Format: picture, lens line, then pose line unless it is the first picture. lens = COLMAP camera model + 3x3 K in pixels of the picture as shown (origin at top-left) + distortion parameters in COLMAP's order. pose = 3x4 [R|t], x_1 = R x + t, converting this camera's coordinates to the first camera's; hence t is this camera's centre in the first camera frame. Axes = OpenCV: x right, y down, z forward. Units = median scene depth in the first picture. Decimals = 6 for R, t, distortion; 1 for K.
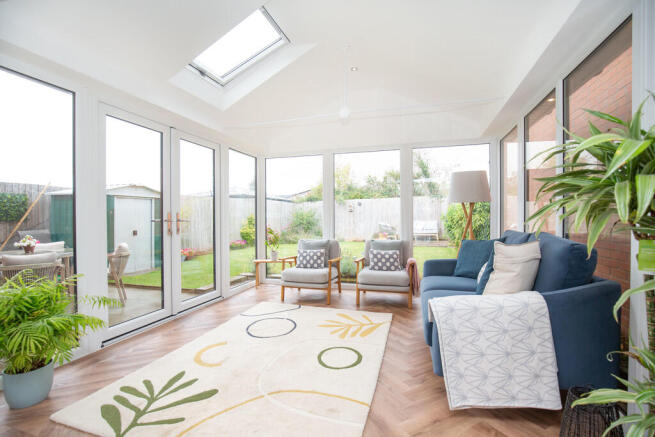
lens RADIAL K [[298.9, 0, 327.8], [0, 298.9, 218.7], [0, 0, 1]] dist [-0.030039, -0.000595]
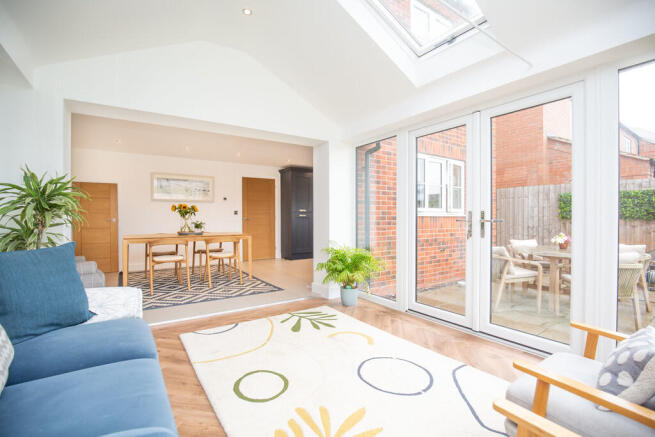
lens RADIAL K [[298.9, 0, 329.8], [0, 298.9, 218.8], [0, 0, 1]] dist [-0.030039, -0.000595]
pose [[-0.620168, 0.008567, -0.784422, 0.713299], [0.002624, 0.999957, 0.008845, -0.013256], [0.784465, 0.003427, -0.620164, 2.081862]]
